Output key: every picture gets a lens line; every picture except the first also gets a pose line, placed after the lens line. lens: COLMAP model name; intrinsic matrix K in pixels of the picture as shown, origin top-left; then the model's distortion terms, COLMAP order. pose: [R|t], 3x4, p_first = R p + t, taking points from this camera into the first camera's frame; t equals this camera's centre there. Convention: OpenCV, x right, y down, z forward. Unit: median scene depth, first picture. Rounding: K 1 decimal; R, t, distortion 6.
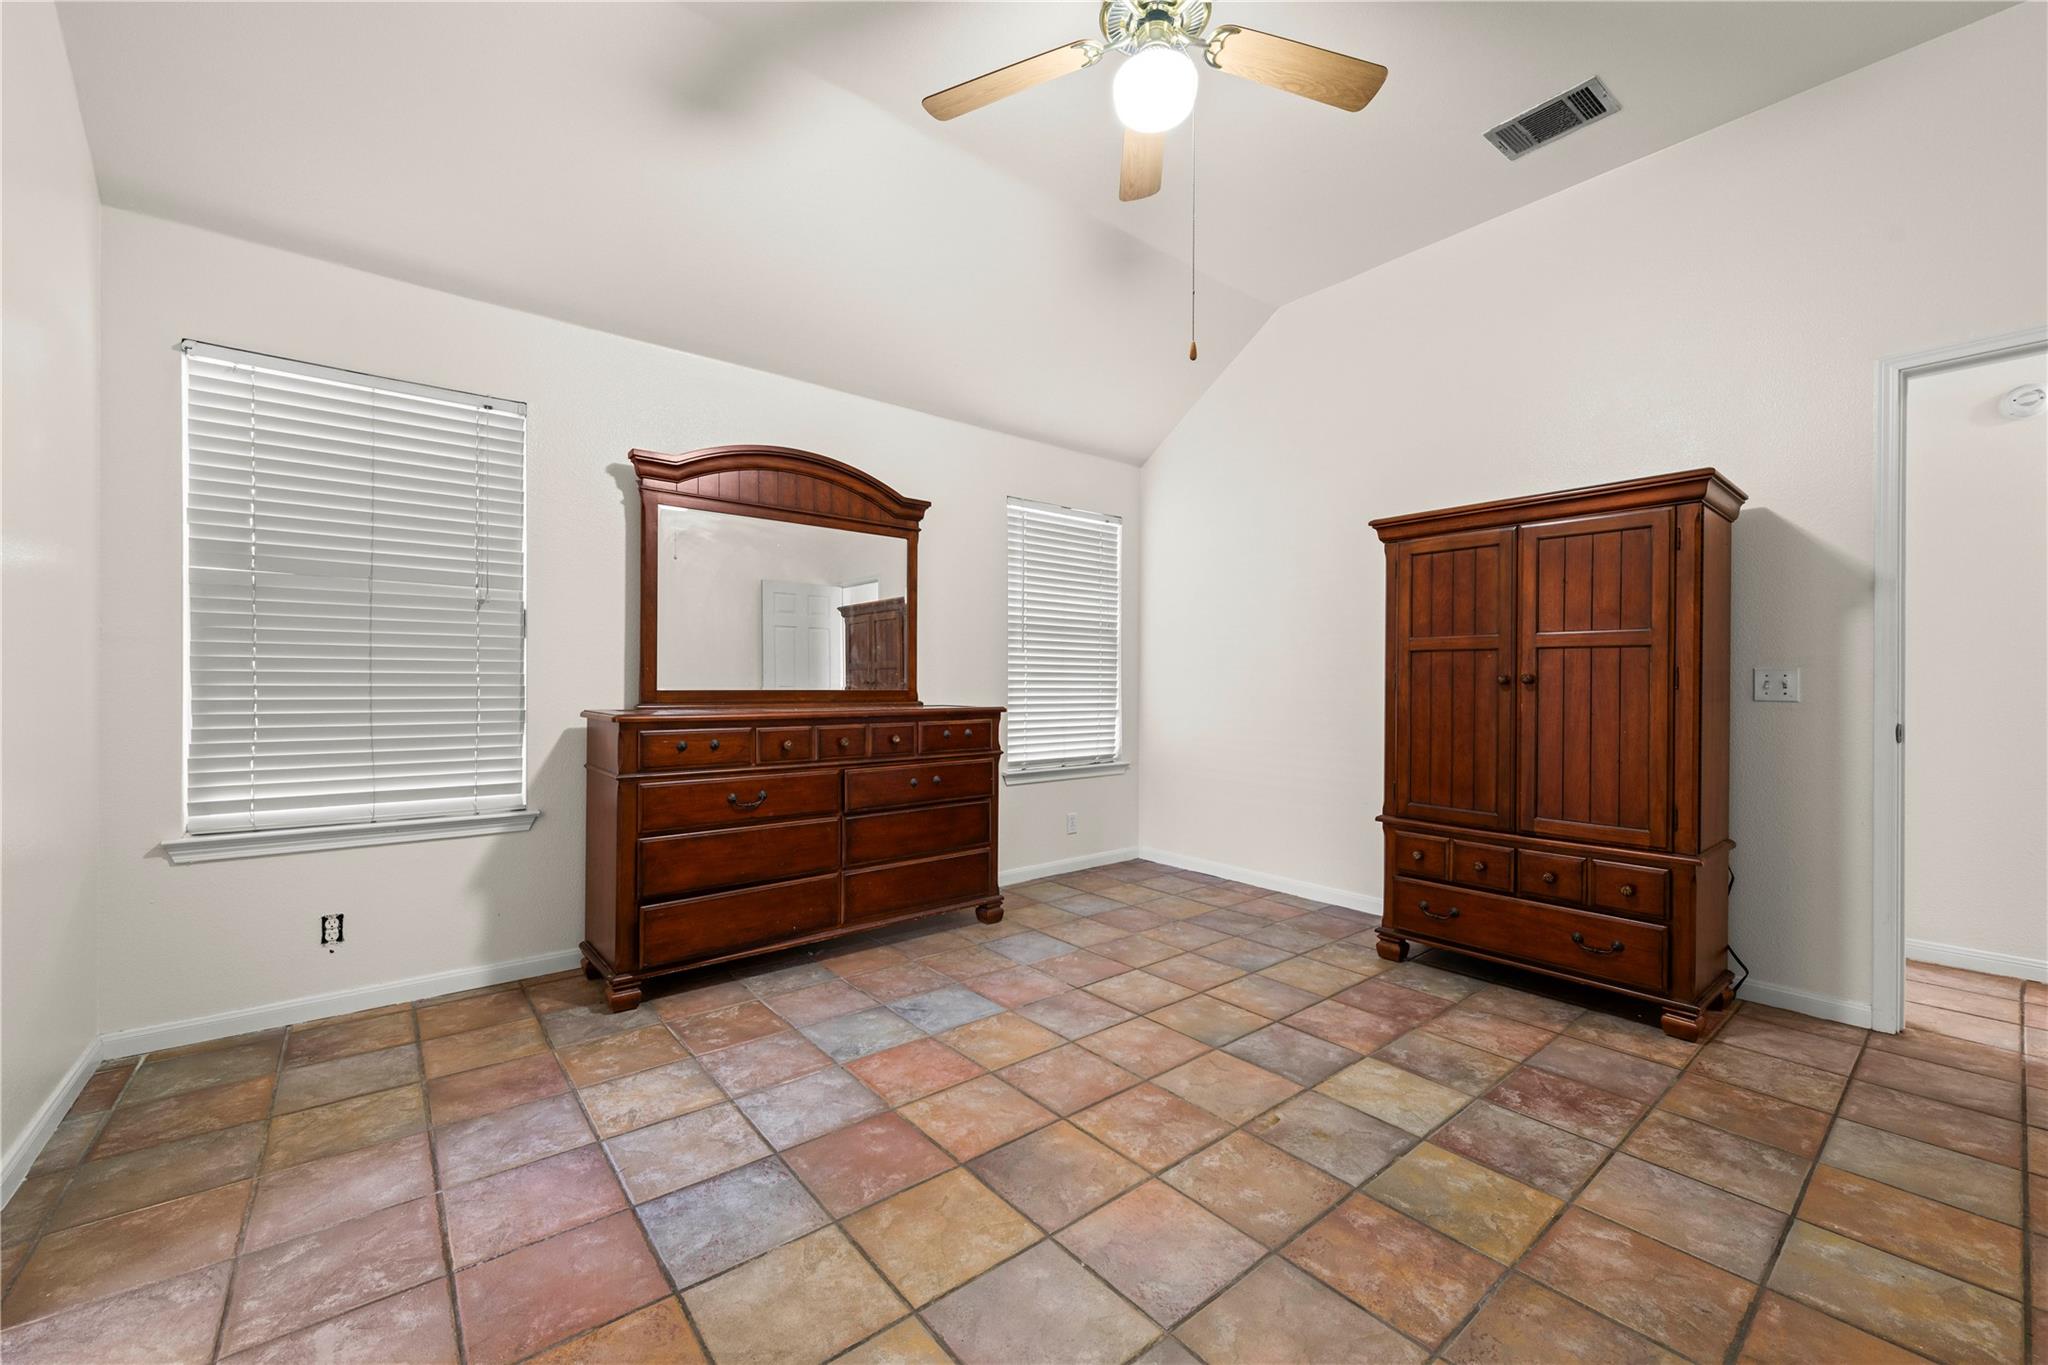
lens RADIAL K [[813.3, 0, 1034.8], [0, 813.3, 686.5], [0, 0, 1]] dist [0.002677, -0.000833]
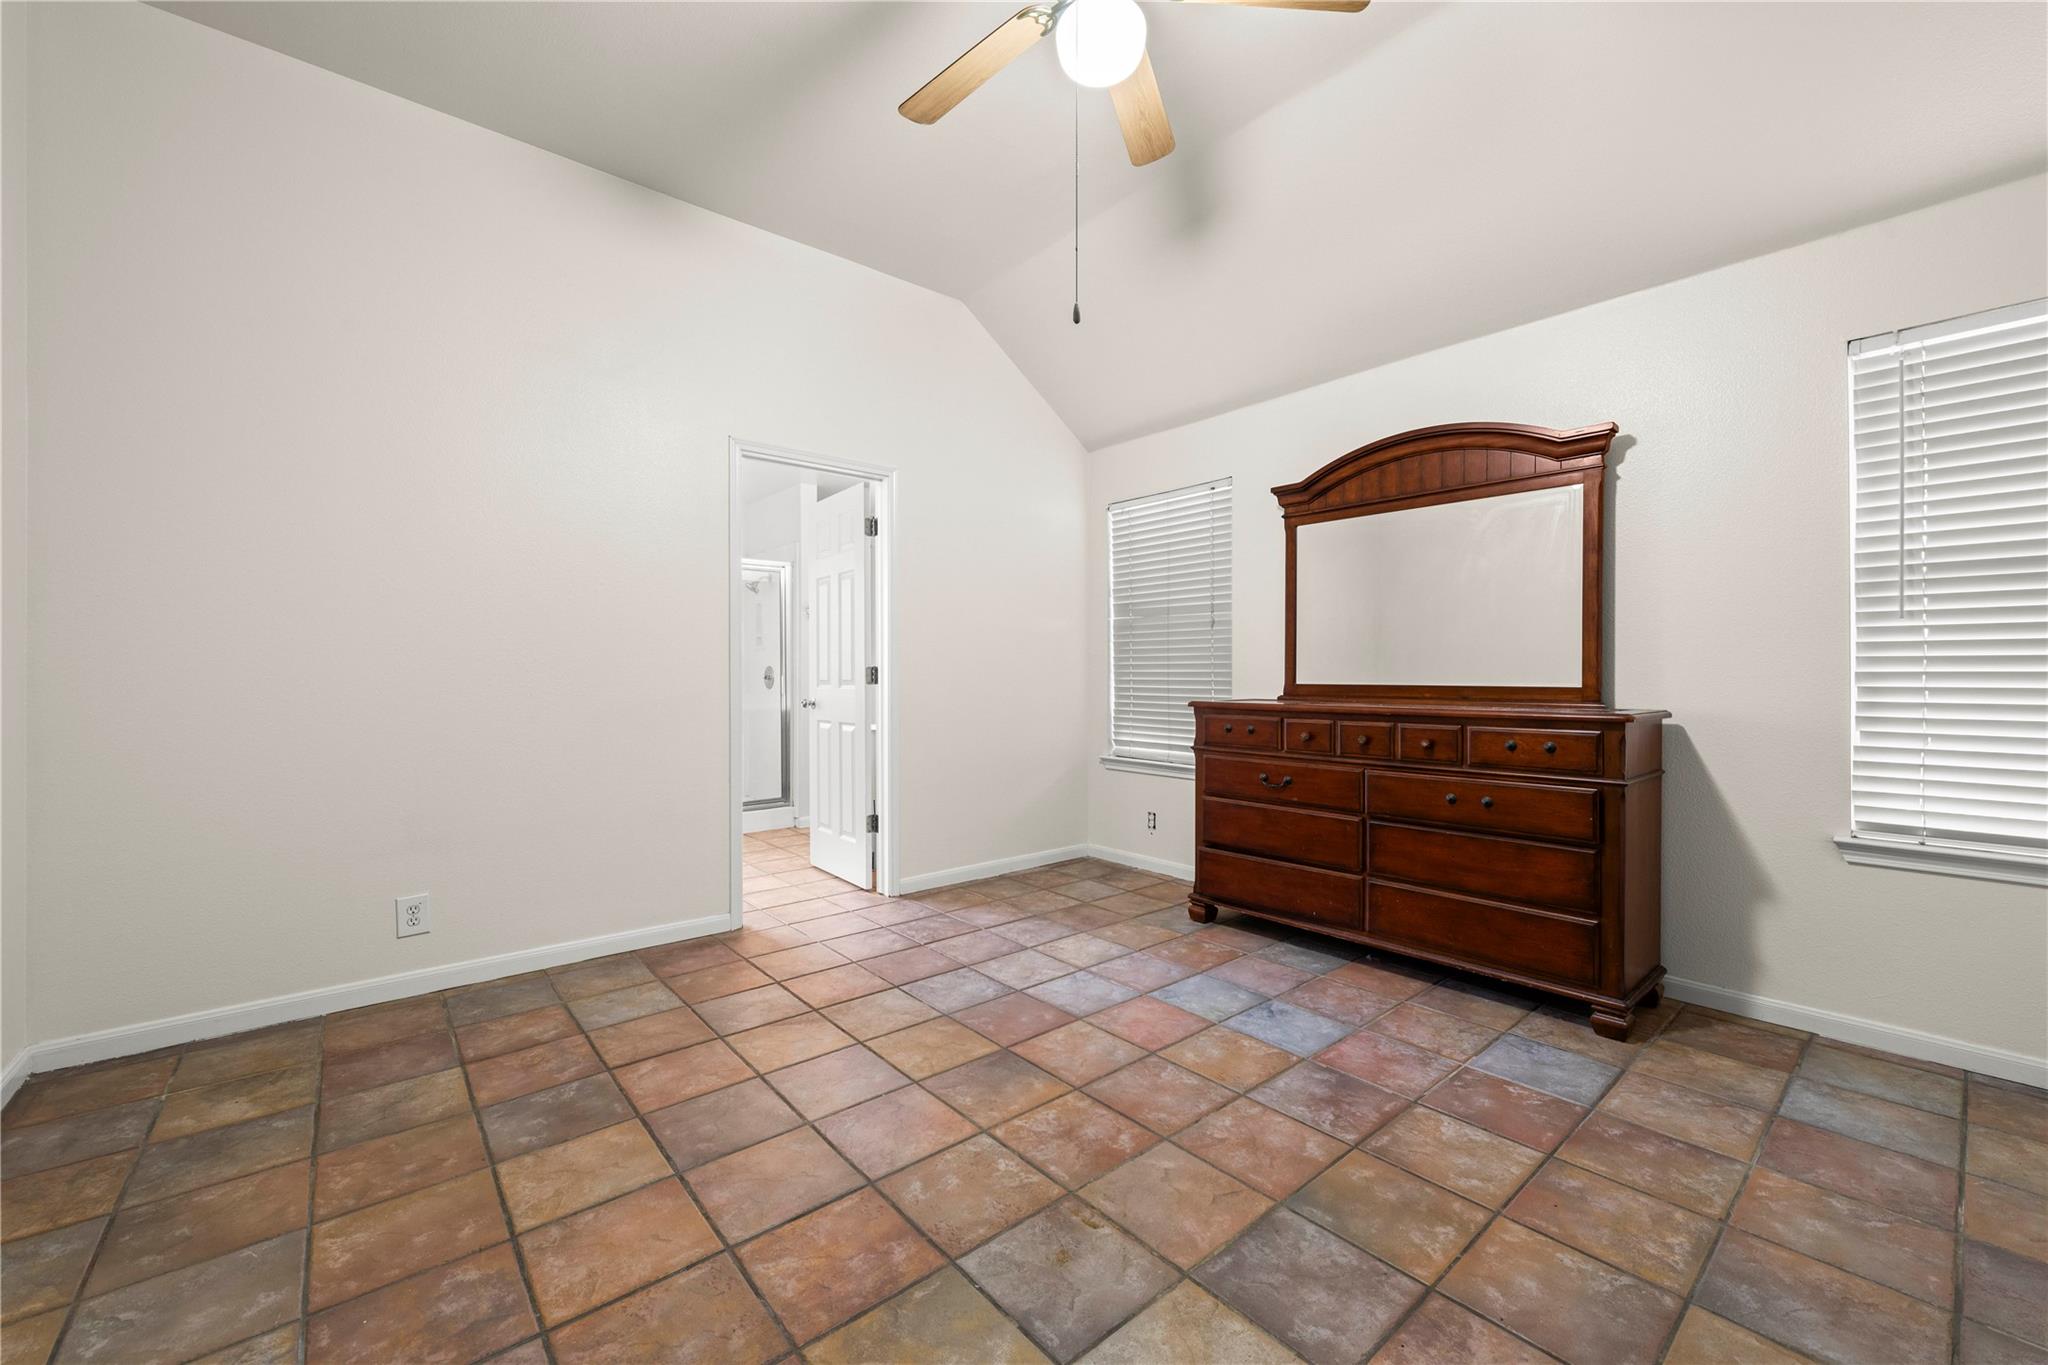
lens RADIAL K [[813.3, 0, 1033.7], [0, 813.3, 677.7], [0, 0, 1]] dist [0.002677, -0.000833]
pose [[0.013842, -0.000535, -0.999904, 0.925555], [-0.004794, 0.999988, -0.000602, -0.002497], [0.999893, 0.004802, 0.013839, 0.785608]]
